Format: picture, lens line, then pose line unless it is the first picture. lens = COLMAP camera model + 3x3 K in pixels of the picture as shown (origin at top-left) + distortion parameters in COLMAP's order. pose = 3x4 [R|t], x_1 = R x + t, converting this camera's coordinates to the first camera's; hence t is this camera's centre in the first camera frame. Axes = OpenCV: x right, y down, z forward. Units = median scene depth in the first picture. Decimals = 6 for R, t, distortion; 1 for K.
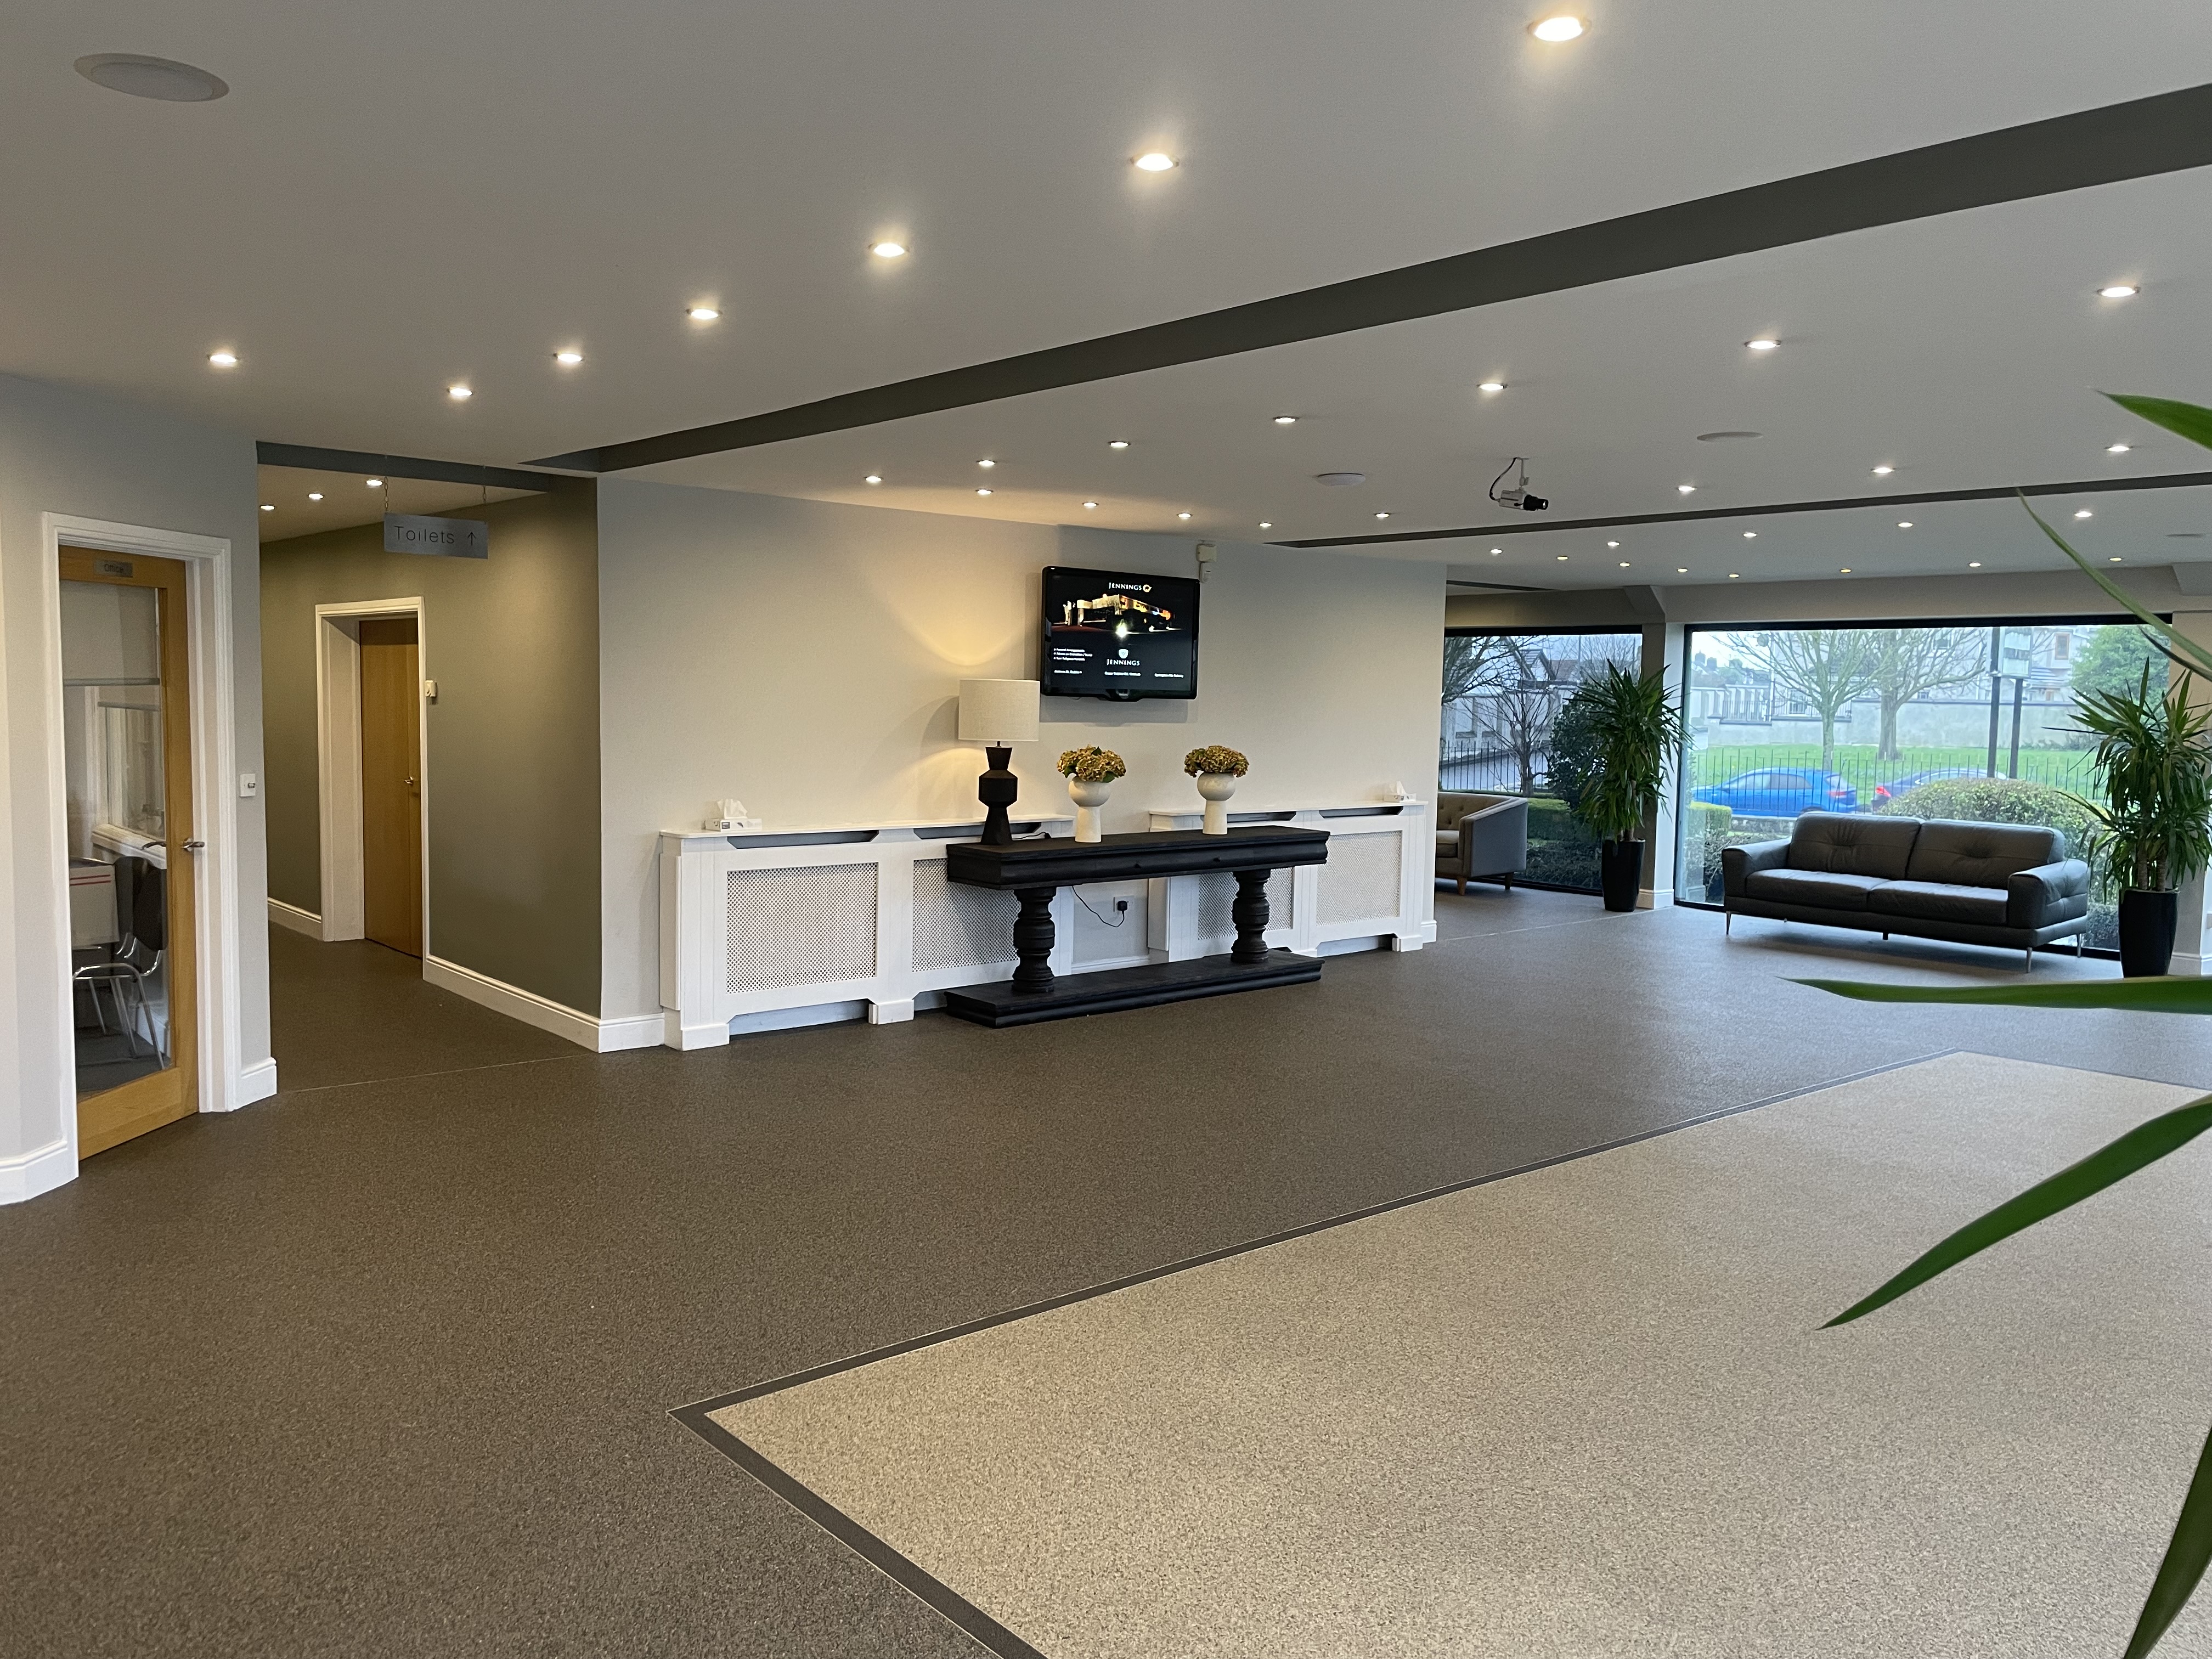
lens RADIAL K [[1664.6, 0, 1103.1], [0, 1664.6, 807.1], [0, 0, 1]] dist [0.094957, -0.122034]
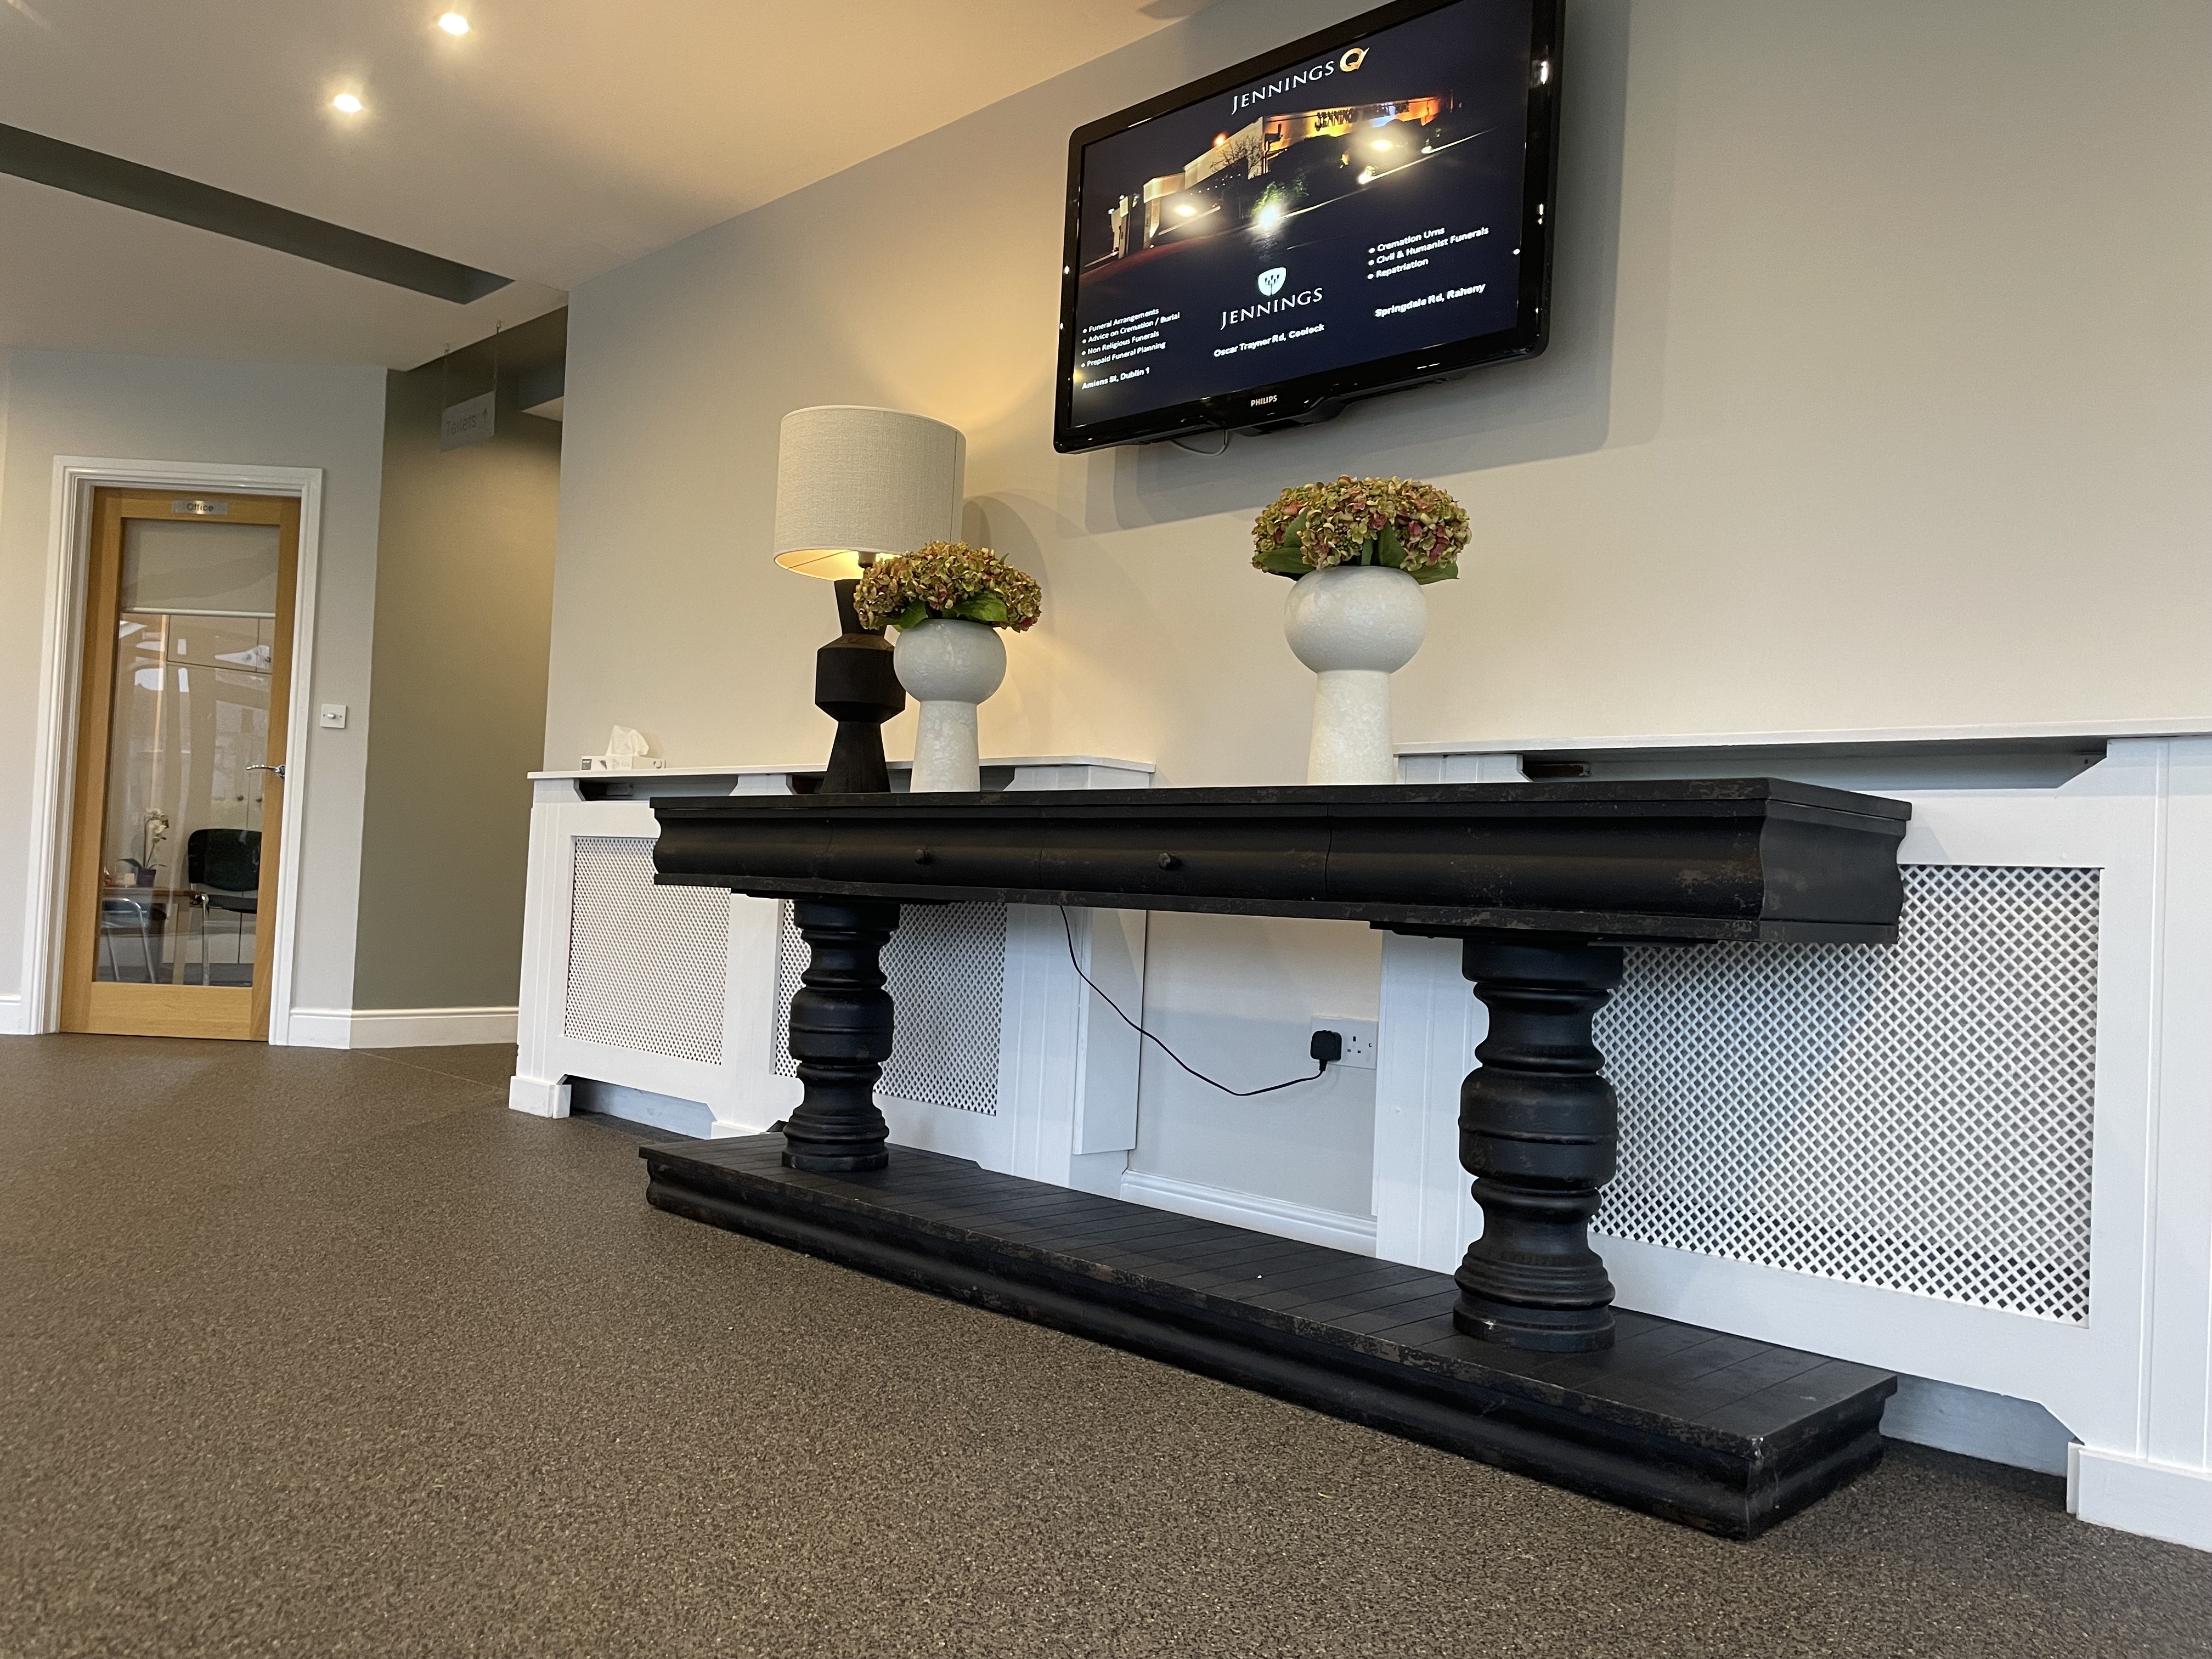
lens RADIAL K [[1664.6, 0, 1103.1], [0, 1664.6, 807.1], [0, 0, 1]] dist [0.094957, -0.122034]
pose [[0.080709, -0.067004, -0.994483, 0.334728], [-0.111280, 0.990895, -0.075793, 0.042823], [0.990506, 0.116784, 0.072518, 0.930935]]
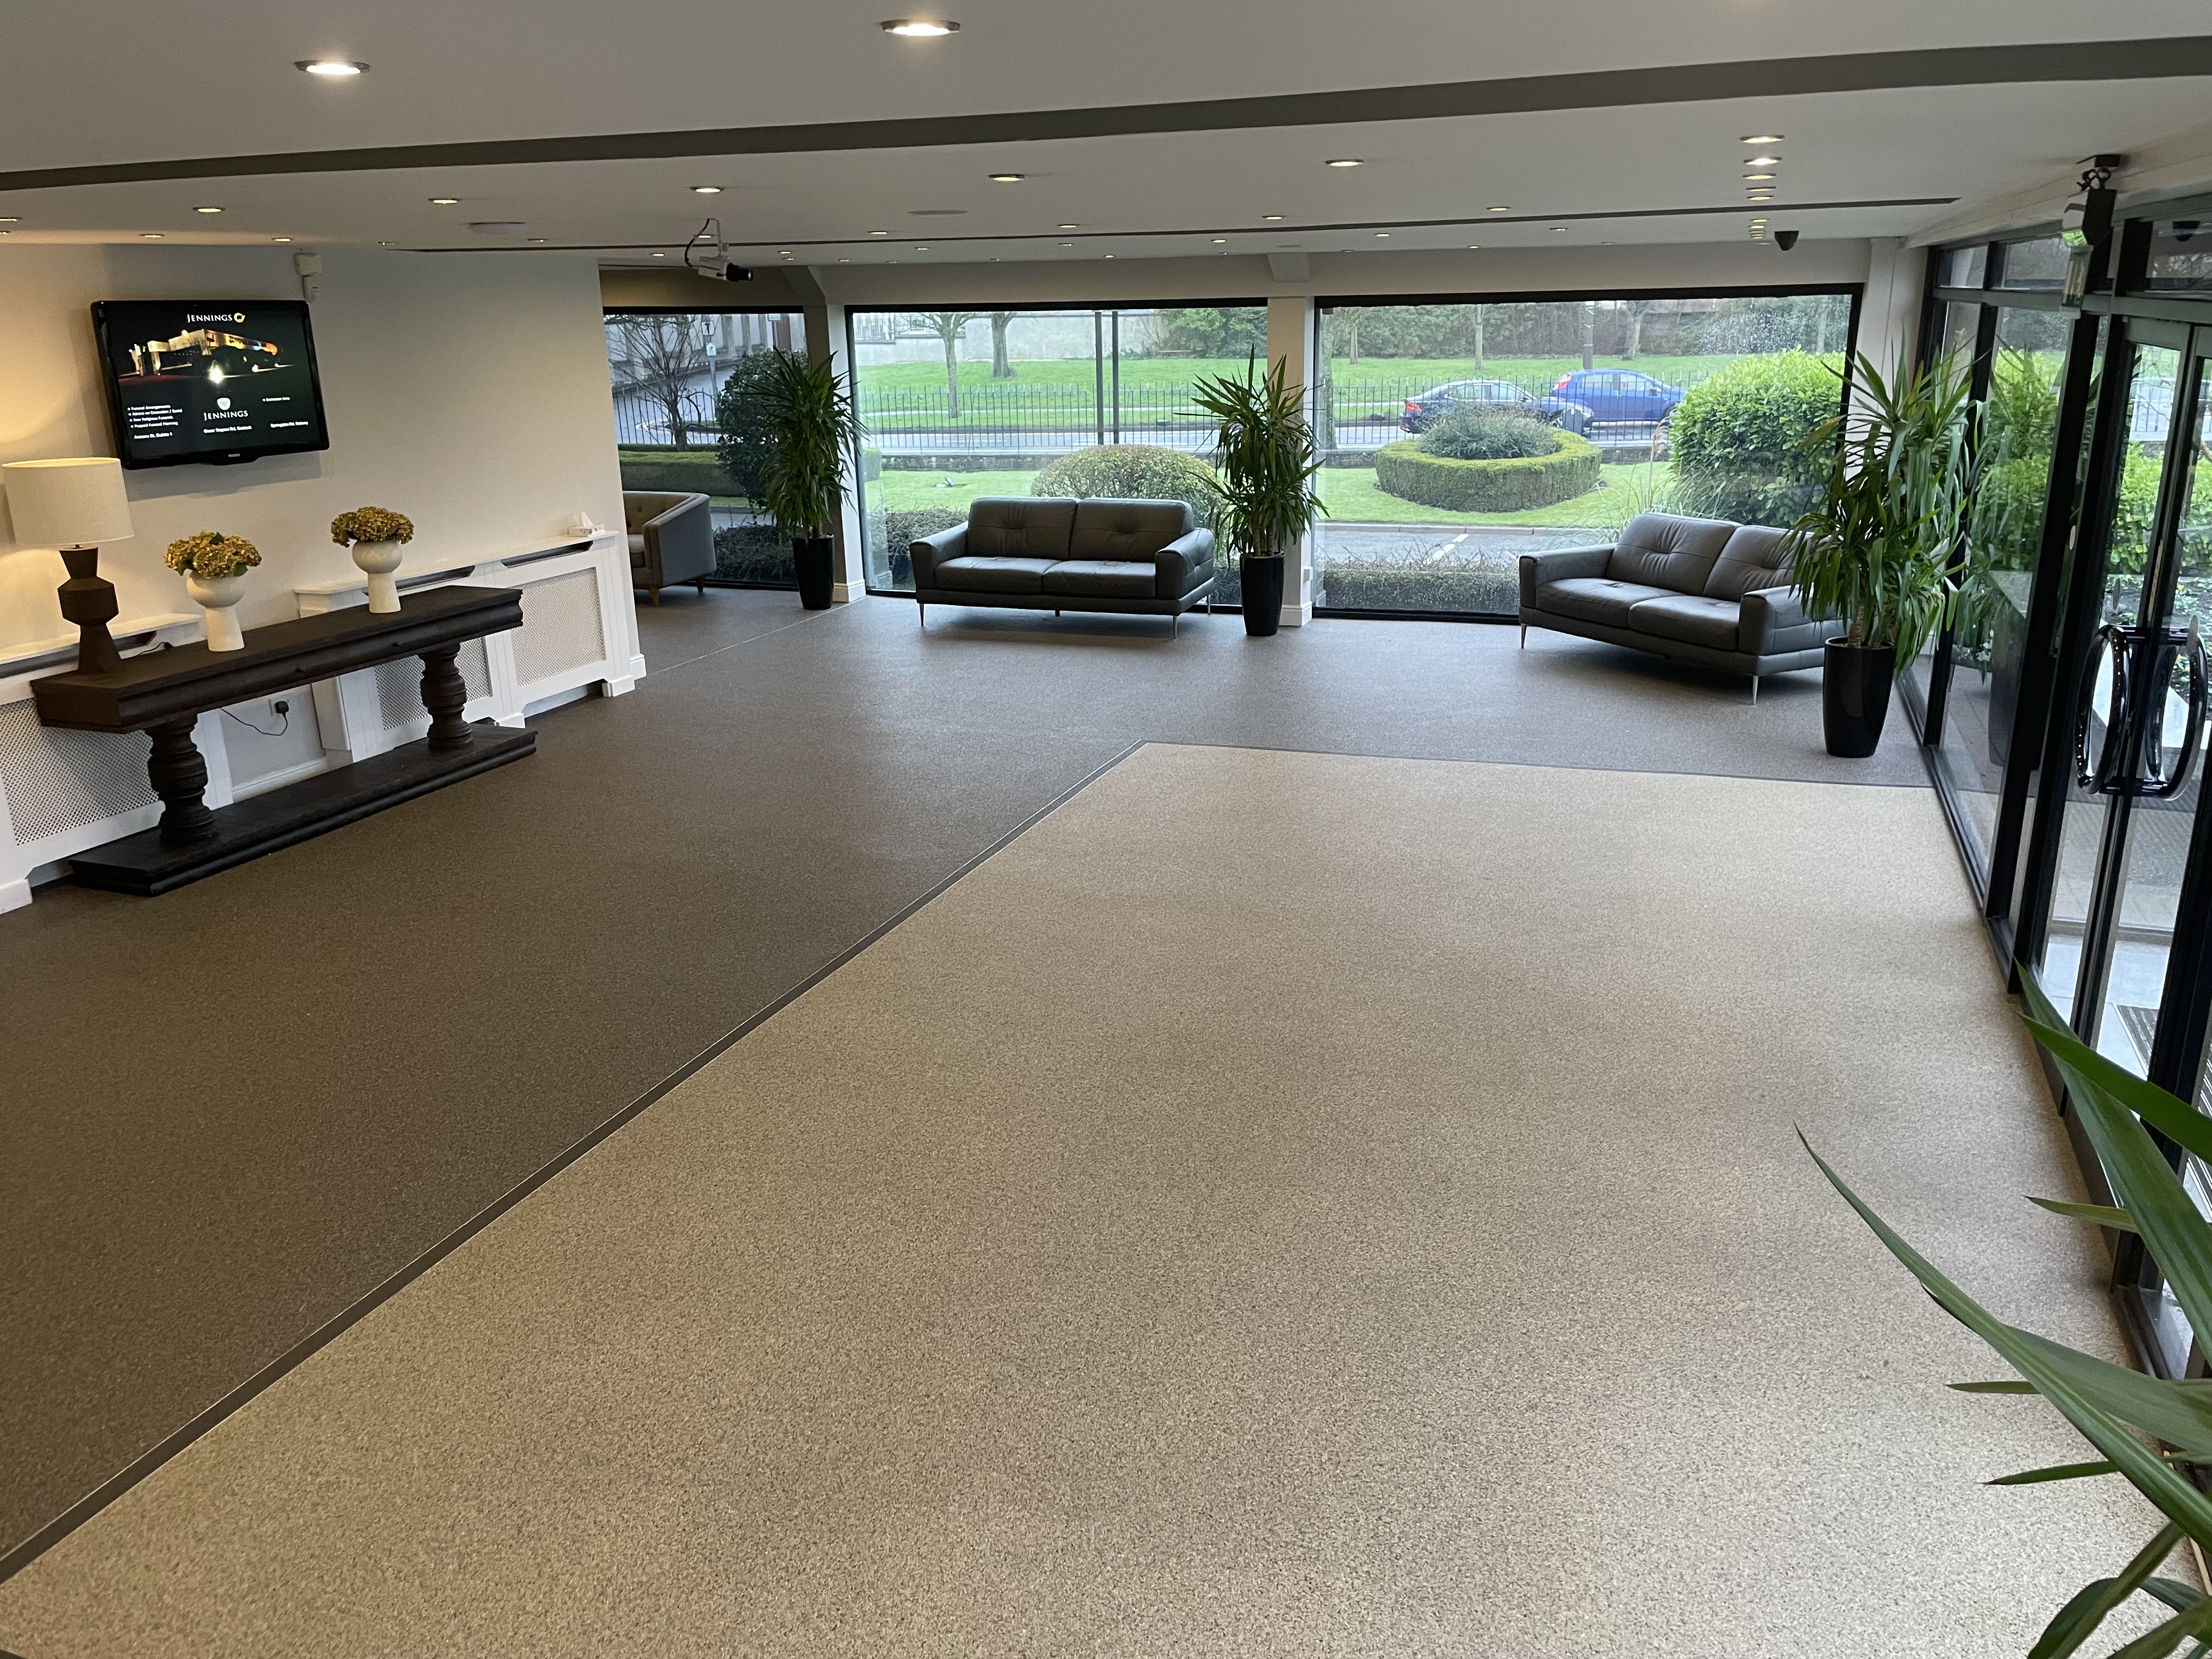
lens RADIAL K [[1664.6, 0, 1103.1], [0, 1664.6, 807.1], [0, 0, 1]] dist [0.094957, -0.122034]
pose [[0.874826, -0.176816, 0.451016, -0.019645], [0.070785, 0.967674, 0.242066, -0.069705], [-0.479237, -0.179841, 0.859063, 0.048849]]
